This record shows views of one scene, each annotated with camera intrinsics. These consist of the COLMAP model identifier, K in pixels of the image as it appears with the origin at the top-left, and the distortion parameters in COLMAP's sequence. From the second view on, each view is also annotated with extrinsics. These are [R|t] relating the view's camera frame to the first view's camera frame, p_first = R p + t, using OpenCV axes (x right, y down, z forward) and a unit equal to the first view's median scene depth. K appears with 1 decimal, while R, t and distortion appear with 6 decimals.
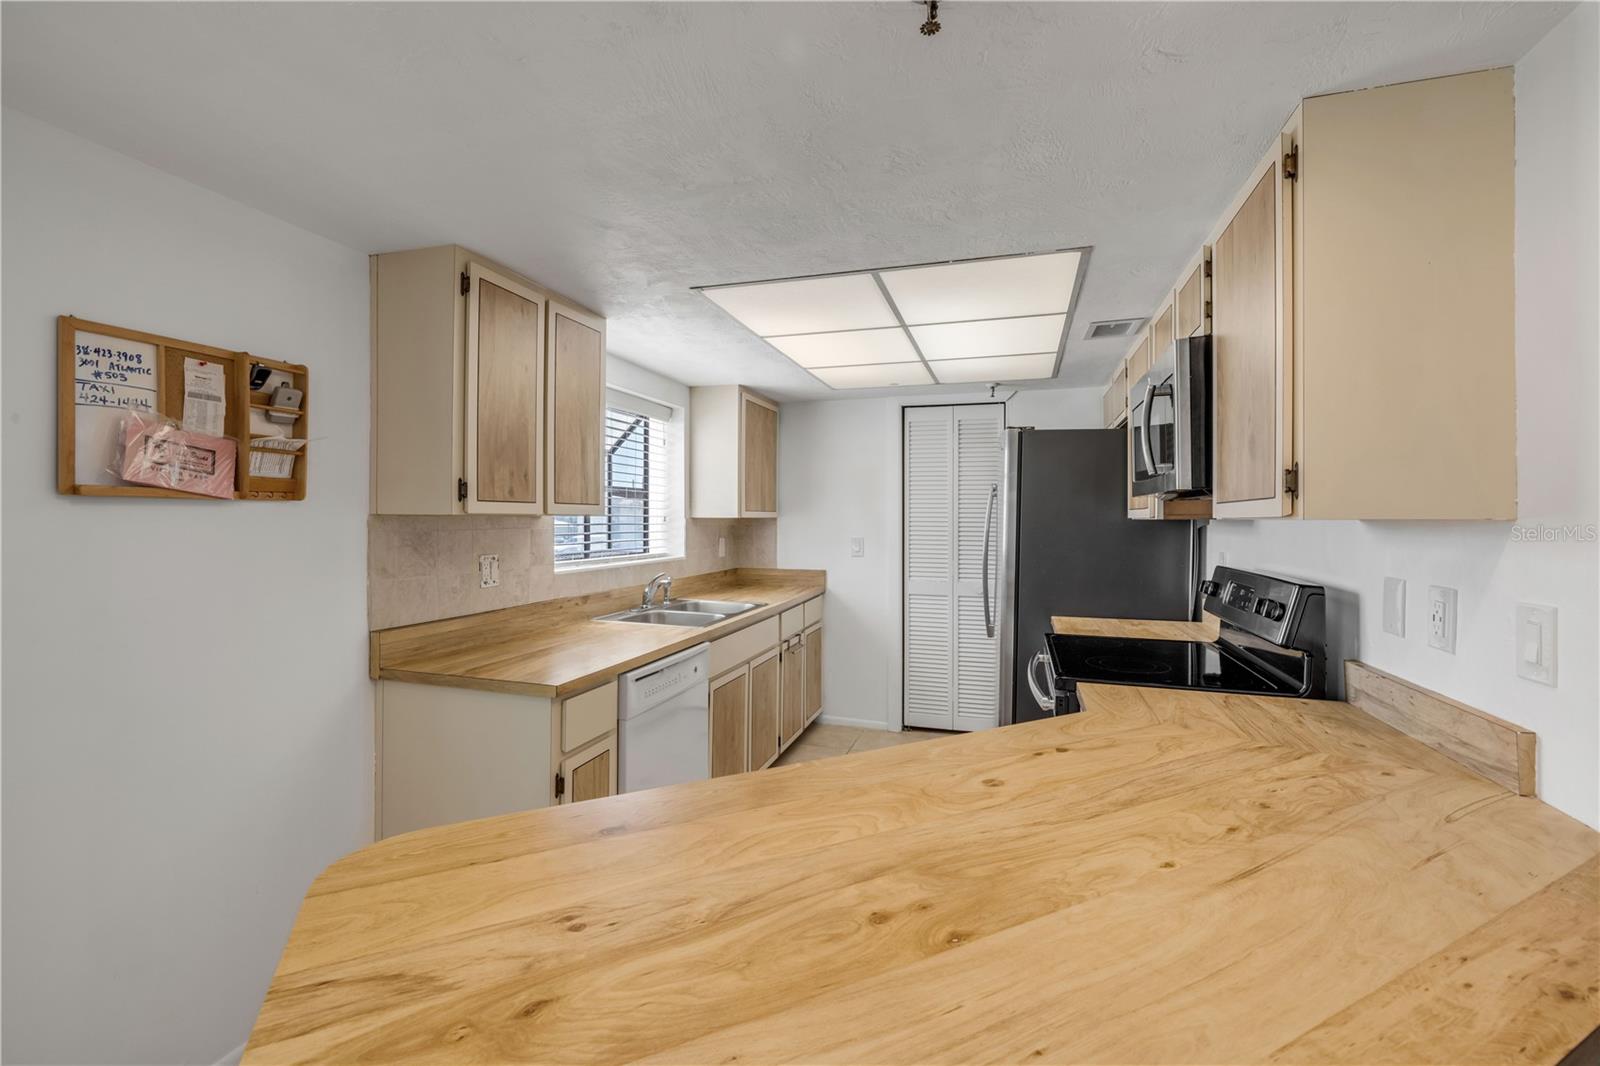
lens RADIAL K [[679.2, 0, 798.7], [0, 679.2, 518.4], [0, 0, 1]] dist [-0.000955, 0.000187]
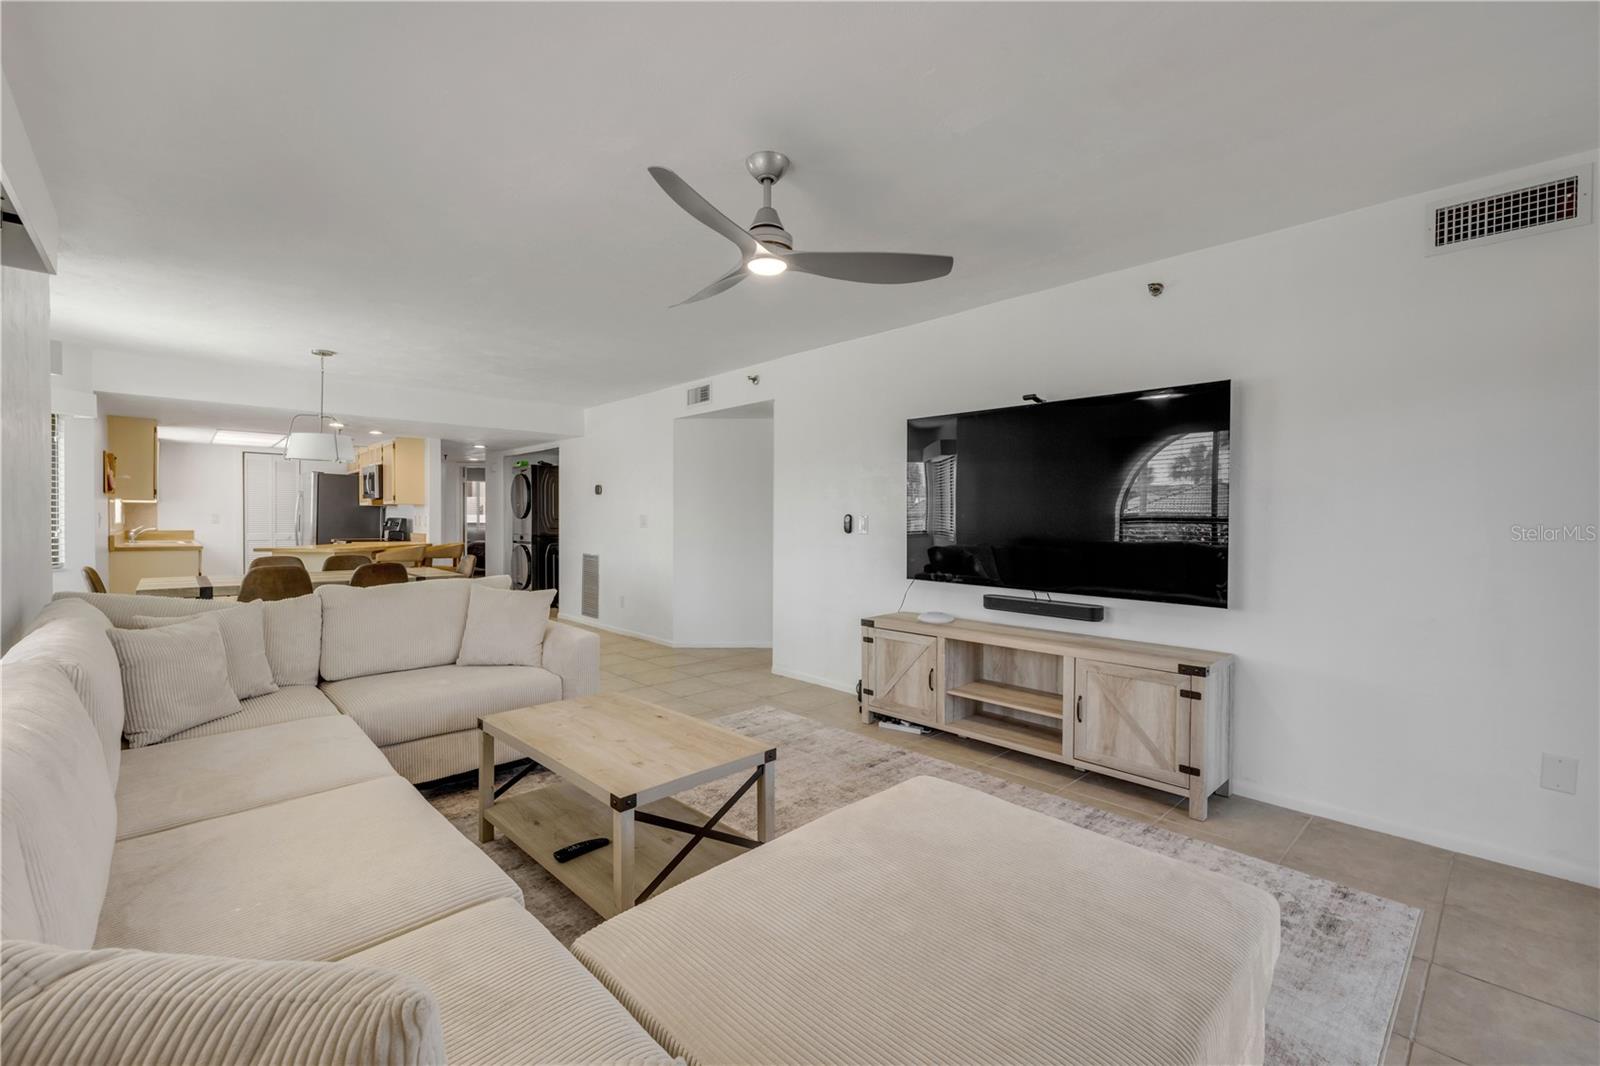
lens RADIAL K [[675.0, 0, 789.8], [0, 675.0, 526.4], [0, 0, 1]] dist [-0.000333, 0.000060]
pose [[0.495935, -0.012008, 0.868277, -2.015219], [-0.003303, 0.999871, 0.015715, 0.069334], [-0.868353, -0.010661, 0.495831, -3.694782]]
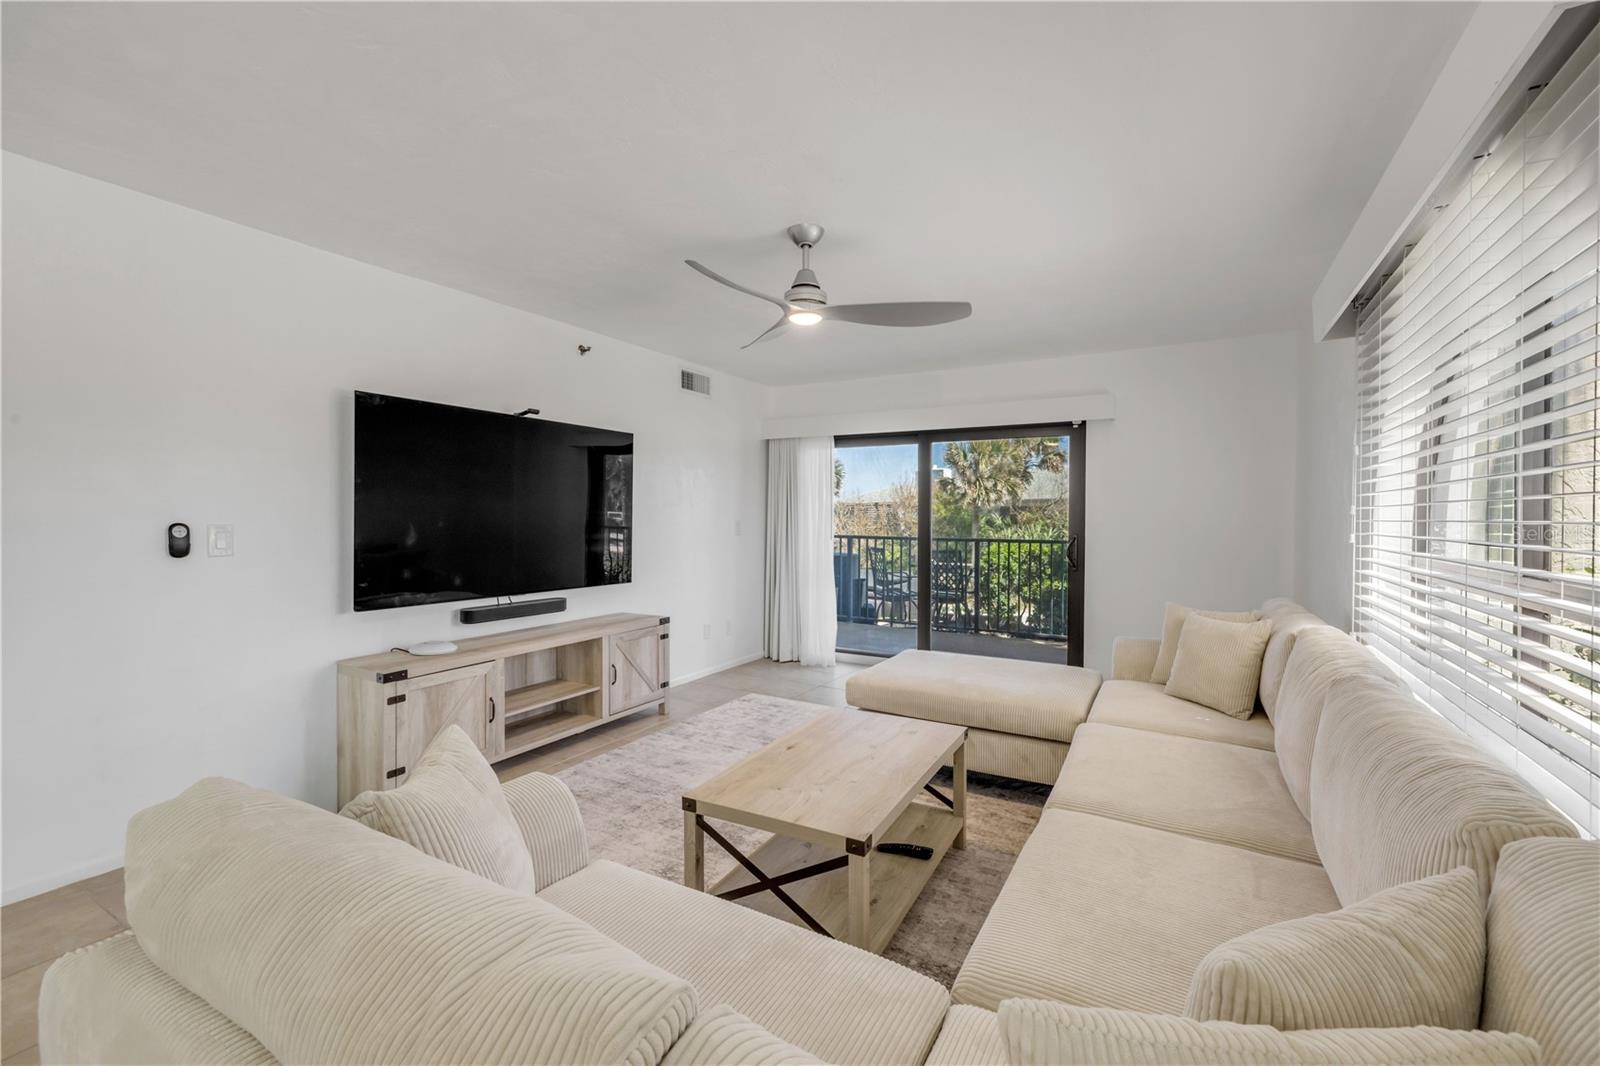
lens RADIAL K [[680.8, 0, 793.6], [0, 680.8, 528.2], [0, 0, 1]] dist [0.000550, 0.000214]
pose [[-0.975773, -0.008362, 0.218624, -1.217345], [-0.004771, 0.999845, 0.016949, 0.043559], [-0.218731, 0.015495, -0.975662, -1.478121]]
